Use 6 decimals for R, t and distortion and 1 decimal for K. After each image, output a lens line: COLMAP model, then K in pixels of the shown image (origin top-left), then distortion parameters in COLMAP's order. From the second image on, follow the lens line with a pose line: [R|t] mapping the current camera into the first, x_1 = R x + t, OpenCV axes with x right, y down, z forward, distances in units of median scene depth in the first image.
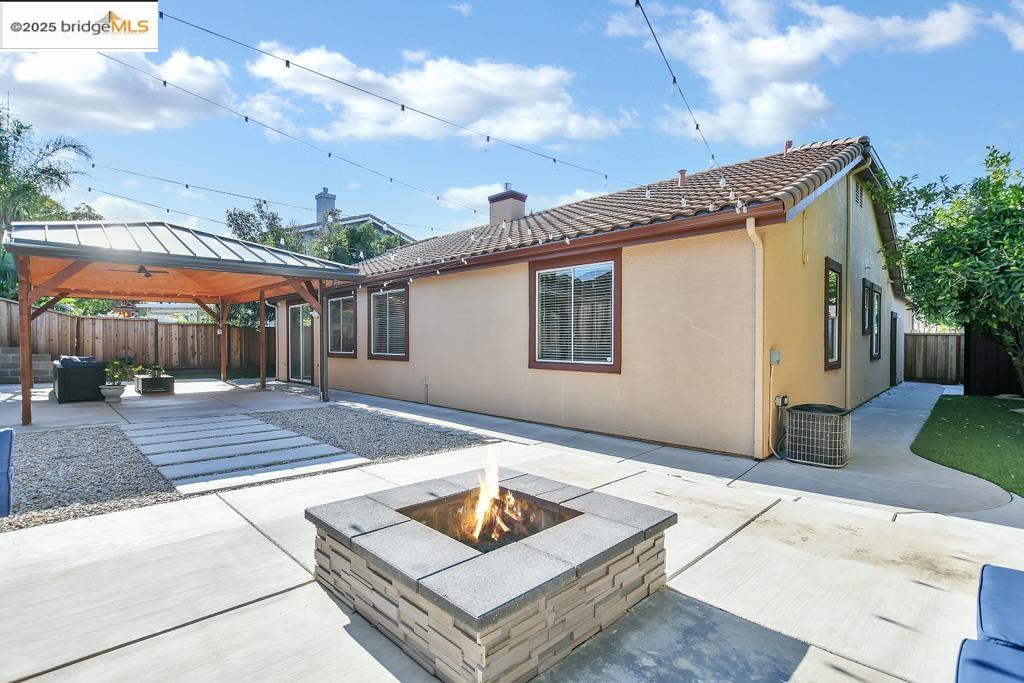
lens RADIAL K [[478.9, 0, 501.9], [0, 478.9, 344.7], [0, 0, 1]] dist [-0.027972, 0.001494]
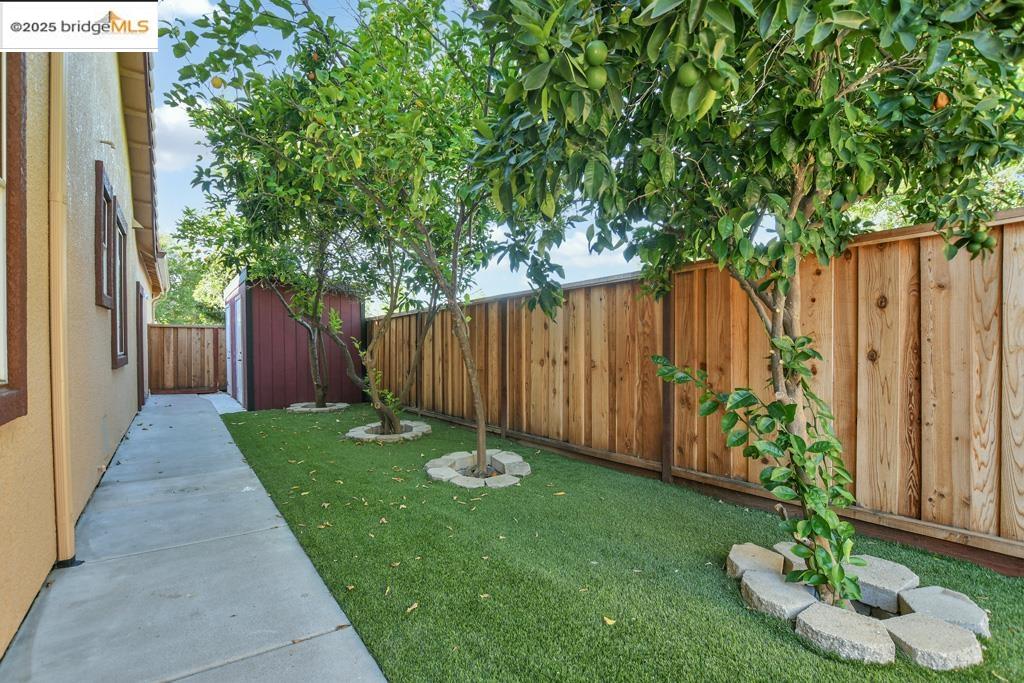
lens RADIAL K [[478.9, 0, 501.9], [0, 478.9, 344.7], [0, 0, 1]] dist [-0.027972, 0.001494]
pose [[0.172263, -0.002947, 0.985047, 0.290012], [0.011661, 0.999932, 0.000952, 0.011523], [-0.984982, 0.011323, 0.172286, 0.399448]]
